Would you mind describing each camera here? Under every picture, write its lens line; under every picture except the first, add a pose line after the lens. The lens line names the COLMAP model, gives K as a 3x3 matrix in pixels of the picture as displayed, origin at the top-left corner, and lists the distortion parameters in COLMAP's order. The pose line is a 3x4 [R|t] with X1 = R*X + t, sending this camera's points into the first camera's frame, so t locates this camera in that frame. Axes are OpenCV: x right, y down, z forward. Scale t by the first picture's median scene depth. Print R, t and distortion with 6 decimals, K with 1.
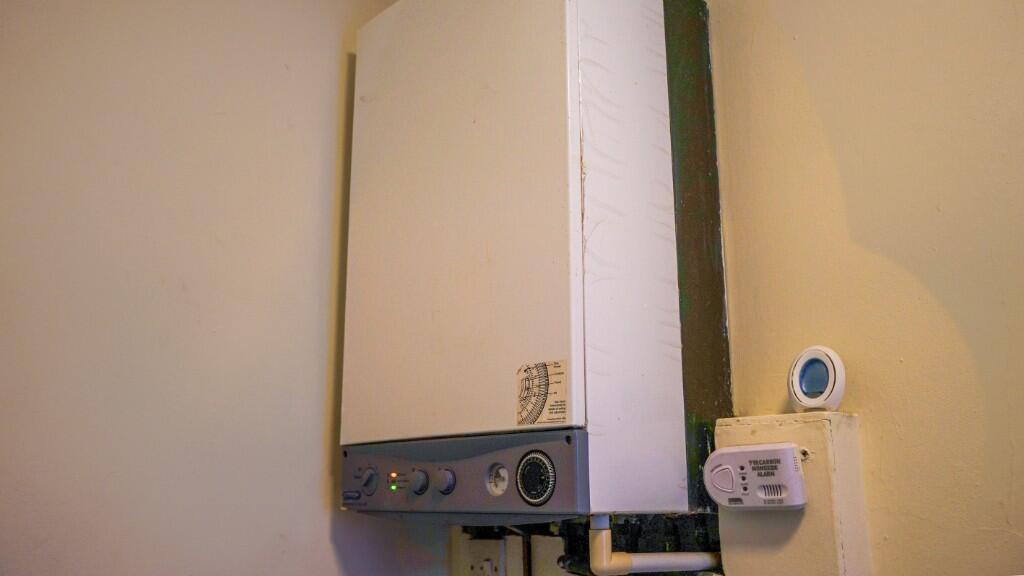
lens RADIAL K [[836.9, 0, 511.9], [0, 836.9, 288.0], [0, 0, 1]] dist [0.003751, 0.003215]
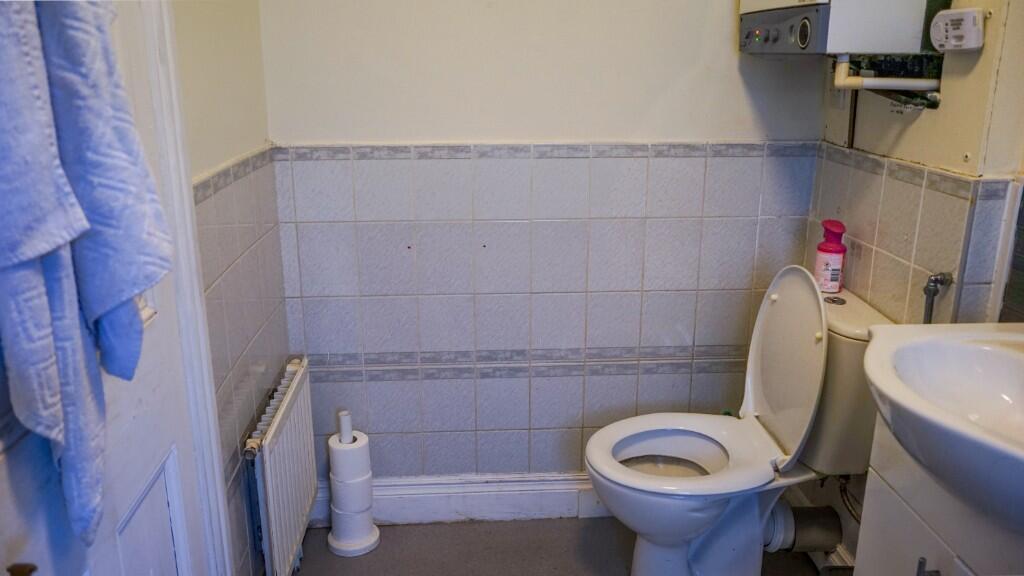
lens RADIAL K [[836.9, 0, 512.2], [0, 836.9, 289.7], [0, 0, 1]] dist [0.003751, 0.003215]
pose [[0.736993, 0.185233, -0.650023, 0.790306], [0.164882, 0.883389, 0.438676, -0.168333], [0.655481, -0.430479, 0.620510, -0.716817]]
